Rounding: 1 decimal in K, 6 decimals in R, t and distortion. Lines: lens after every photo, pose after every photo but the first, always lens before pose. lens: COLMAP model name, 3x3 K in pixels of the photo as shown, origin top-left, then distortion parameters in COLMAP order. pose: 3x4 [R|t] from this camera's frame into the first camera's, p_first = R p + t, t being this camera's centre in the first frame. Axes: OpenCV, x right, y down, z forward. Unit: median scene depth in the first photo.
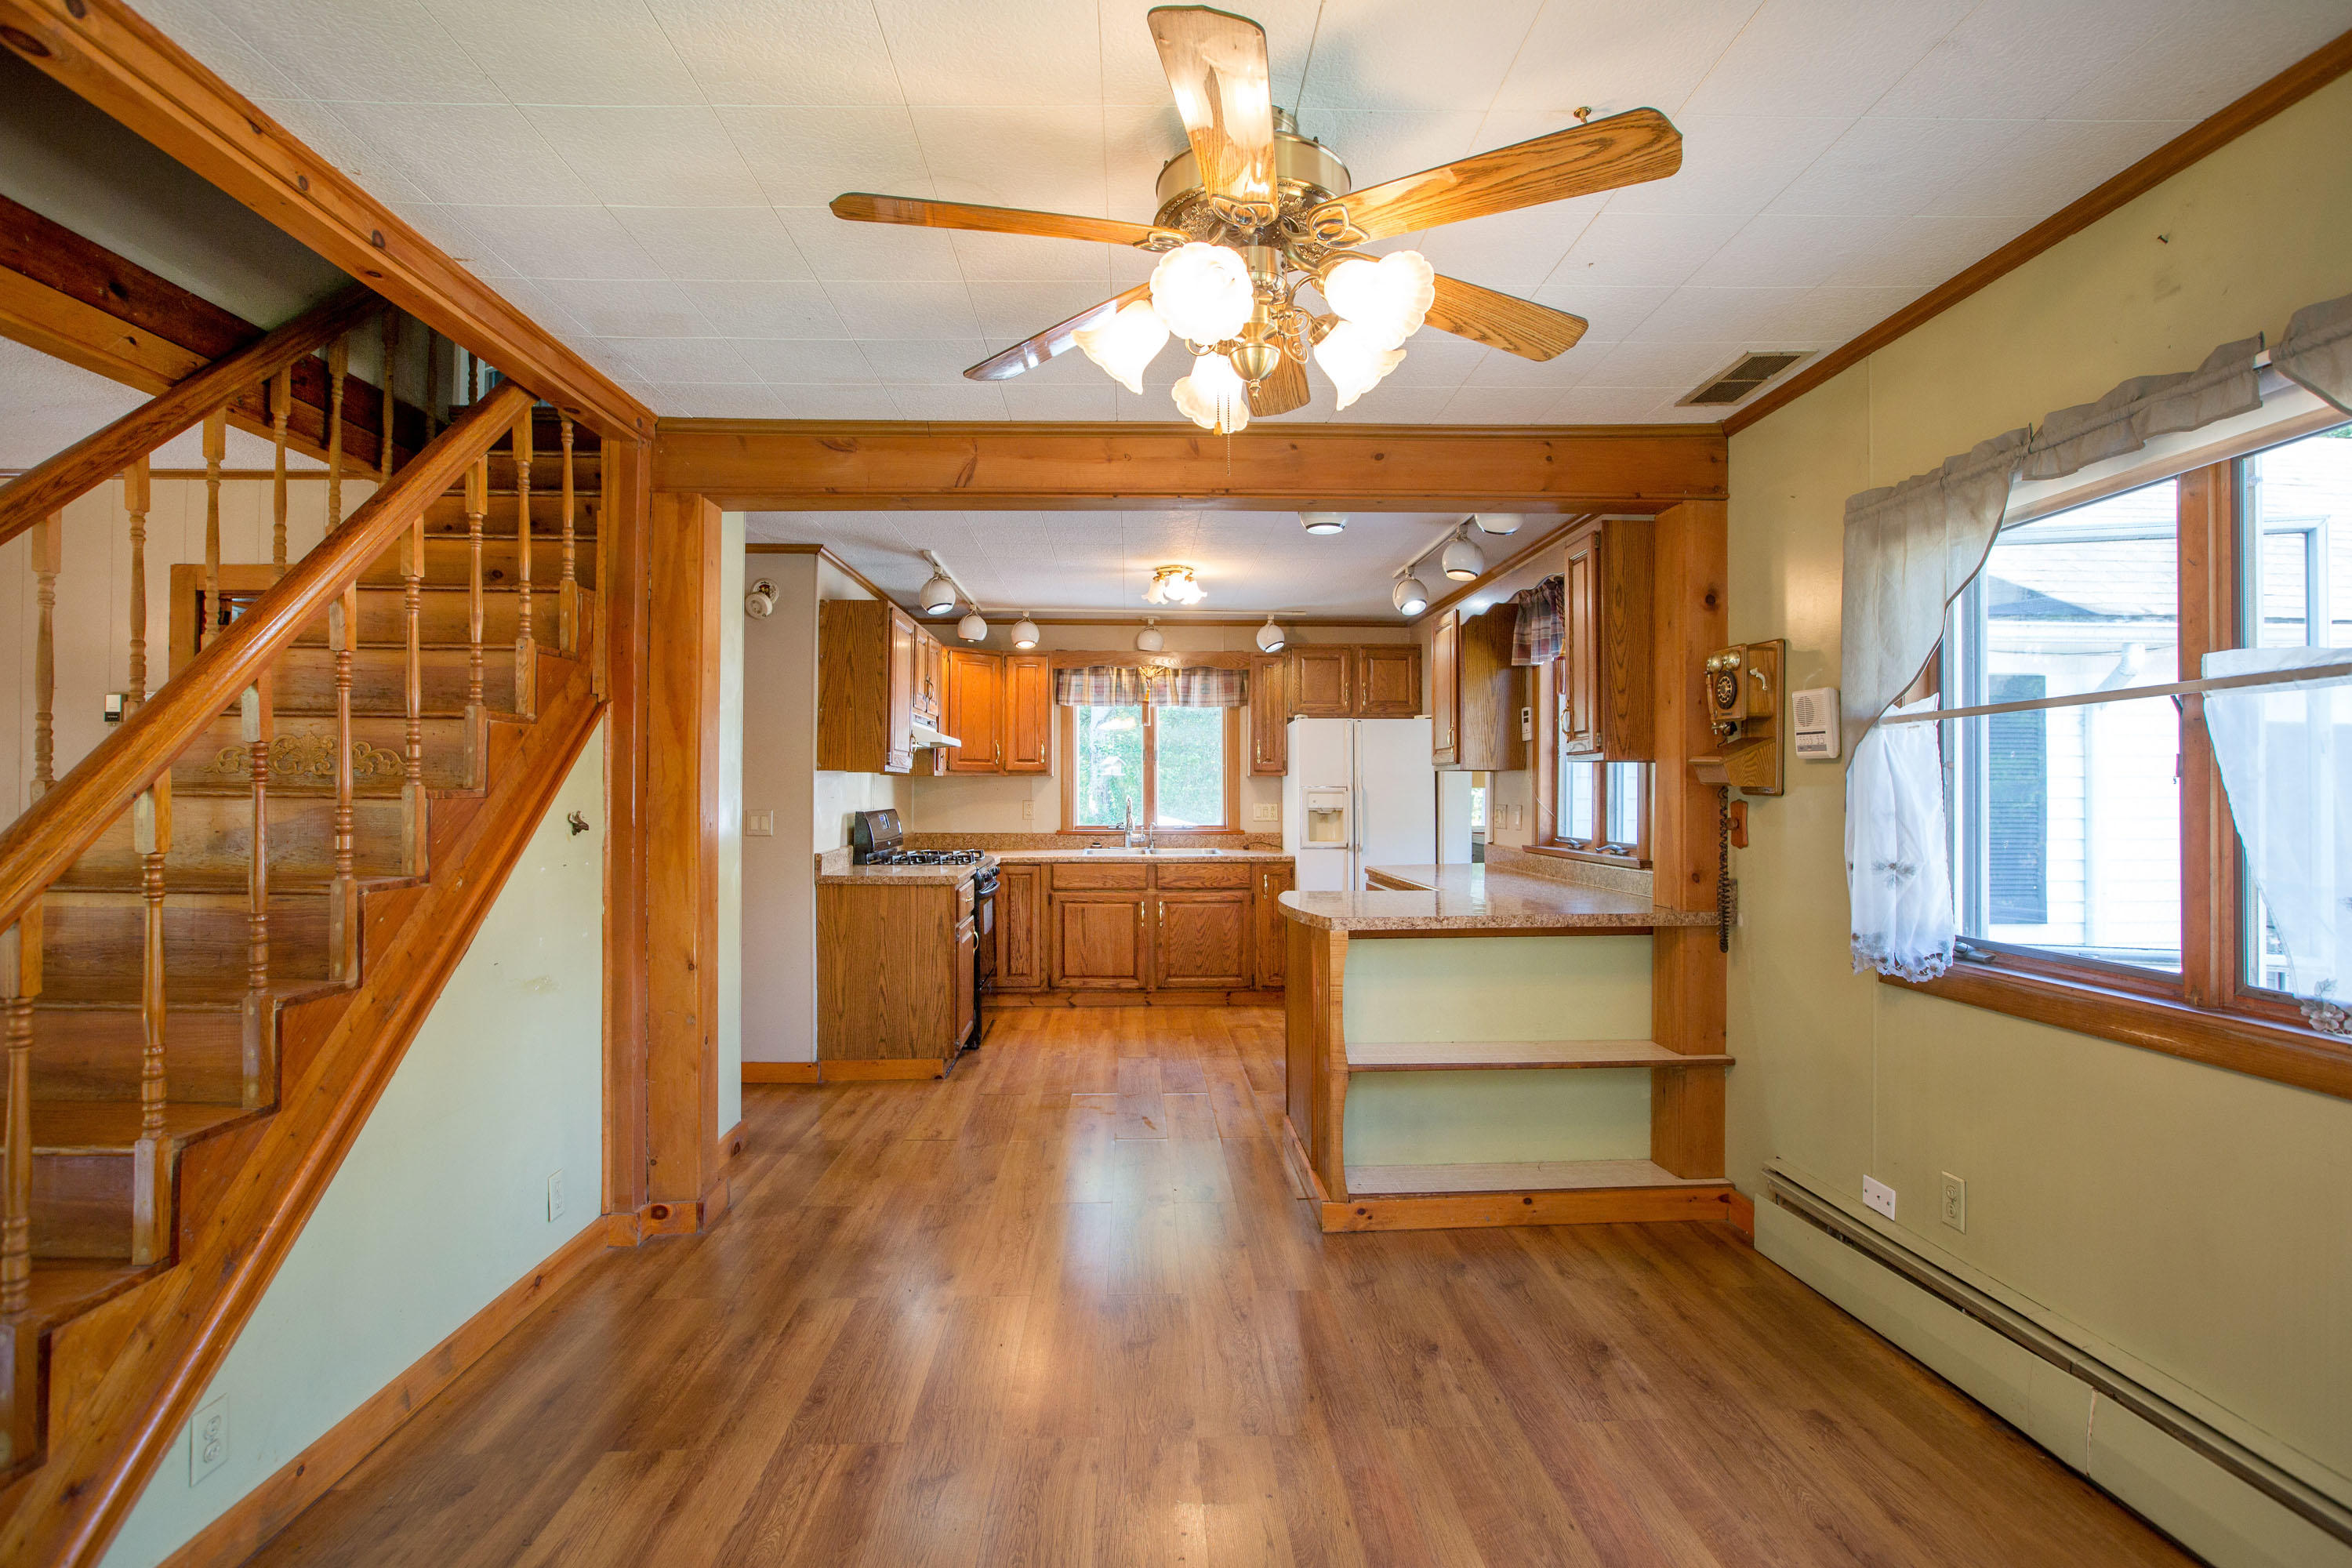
lens RADIAL K [[1161.3, 0, 1180.1], [0, 1161.3, 779.9], [0, 0, 1]] dist [-0.027303, 0.000901]
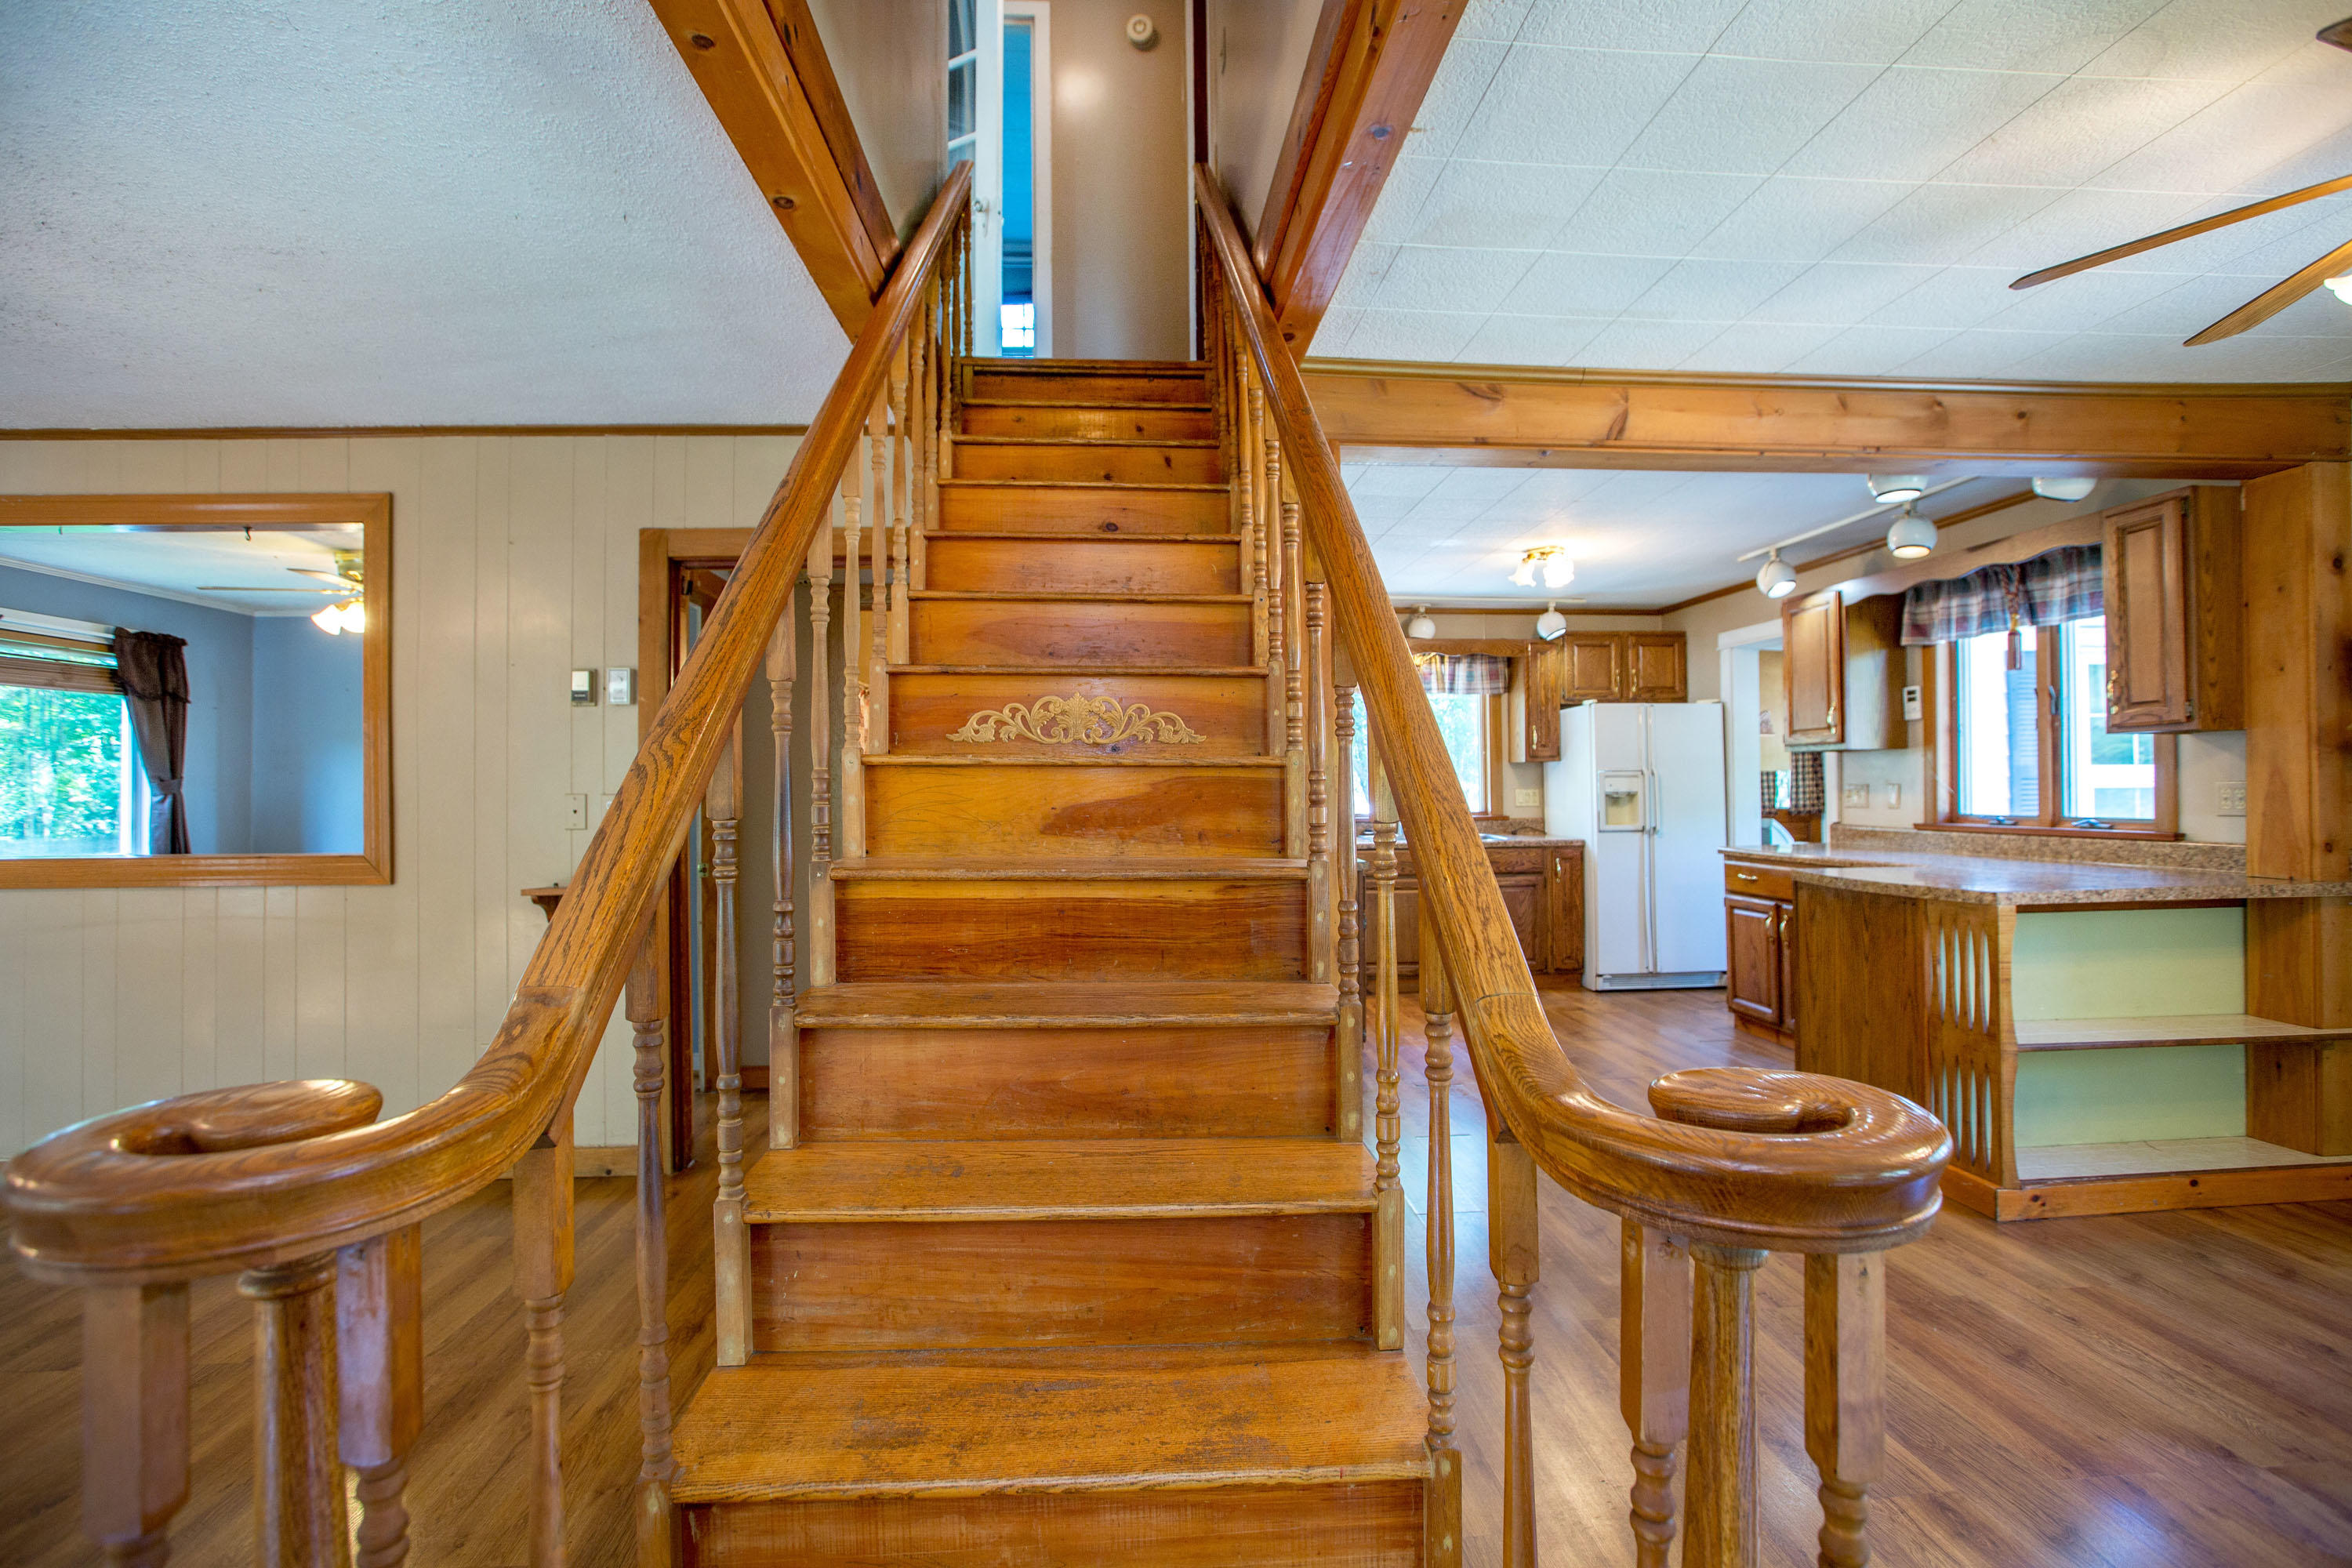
lens RADIAL K [[1086.4, 0, 1183.5], [0, 1086.4, 777.8], [0, 0, 1]] dist [-0.042568, 0.018059]
pose [[0.999239, -0.009082, 0.037945, -0.288801], [0.009126, 0.999958, -0.000984, 0.009234], [-0.037934, 0.001329, 0.999279, 0.072213]]
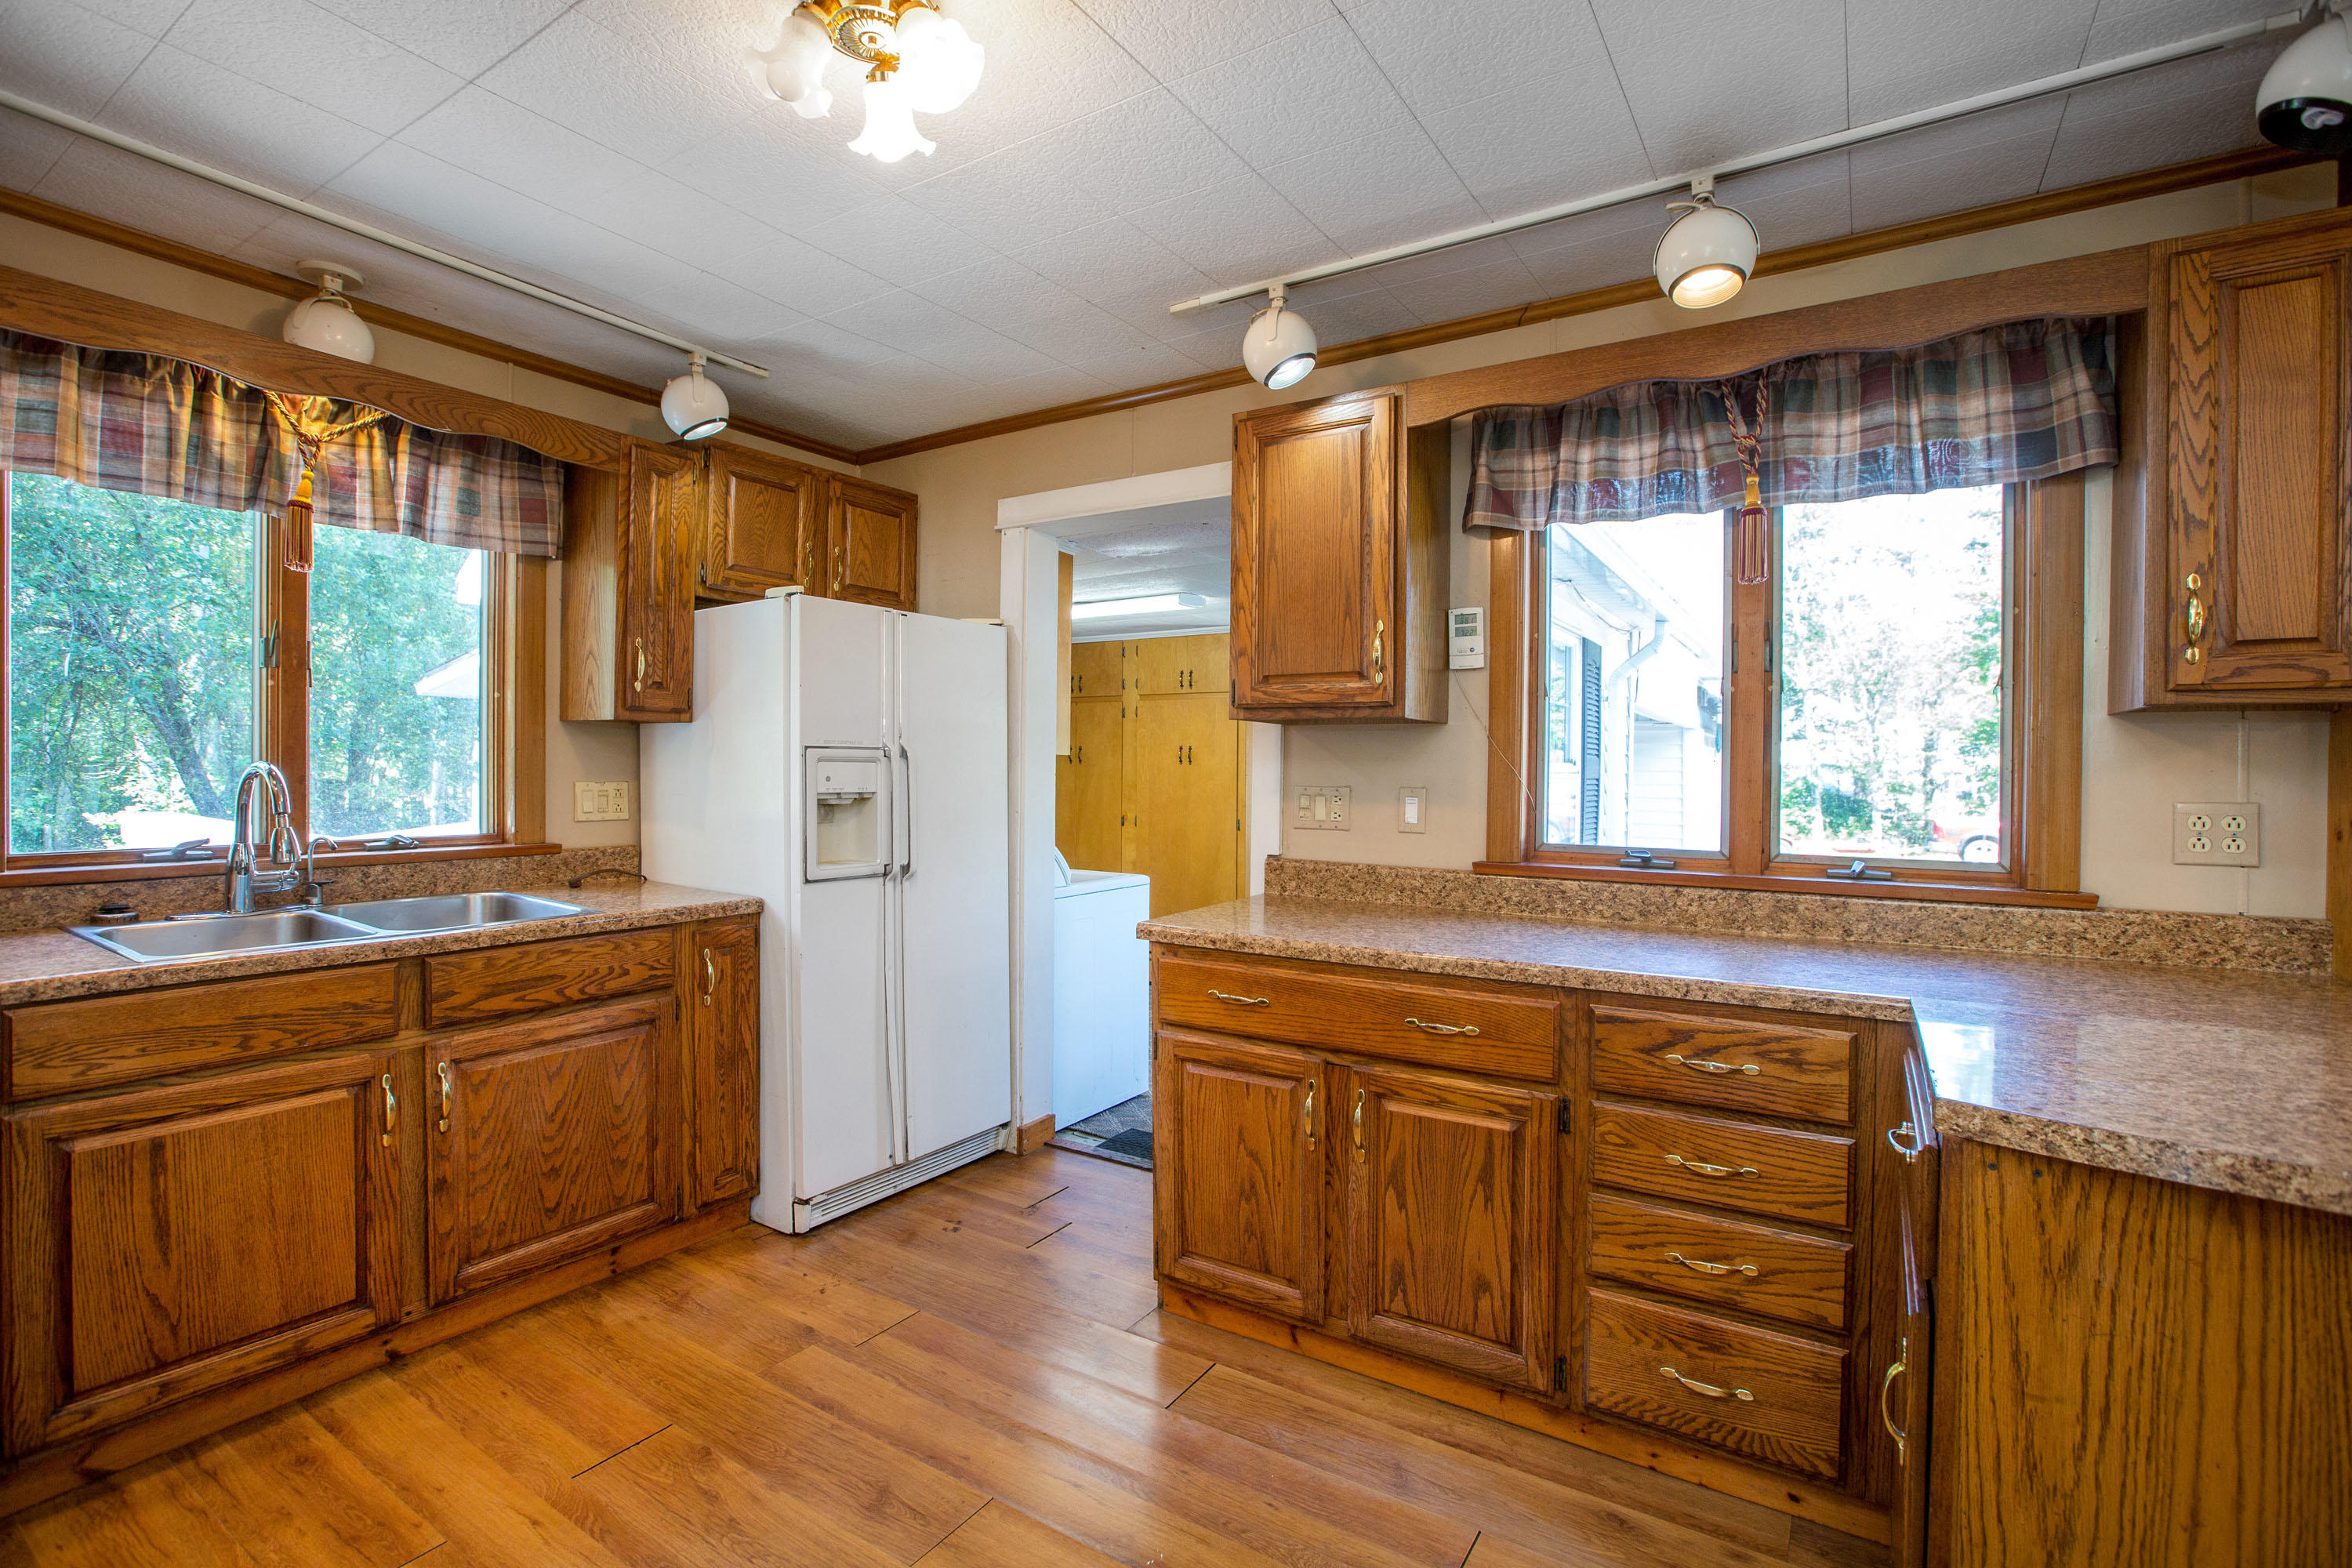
lens RADIAL K [[1086.4, 0, 1164.3], [0, 1086.4, 773.4], [0, 0, 1]] dist [-0.042568, 0.018059]
pose [[0.585175, -0.000353, 0.810907, -0.152516], [-0.017259, 0.999768, 0.012890, 0.008408], [-0.810723, -0.021538, 0.585033, 0.633429]]
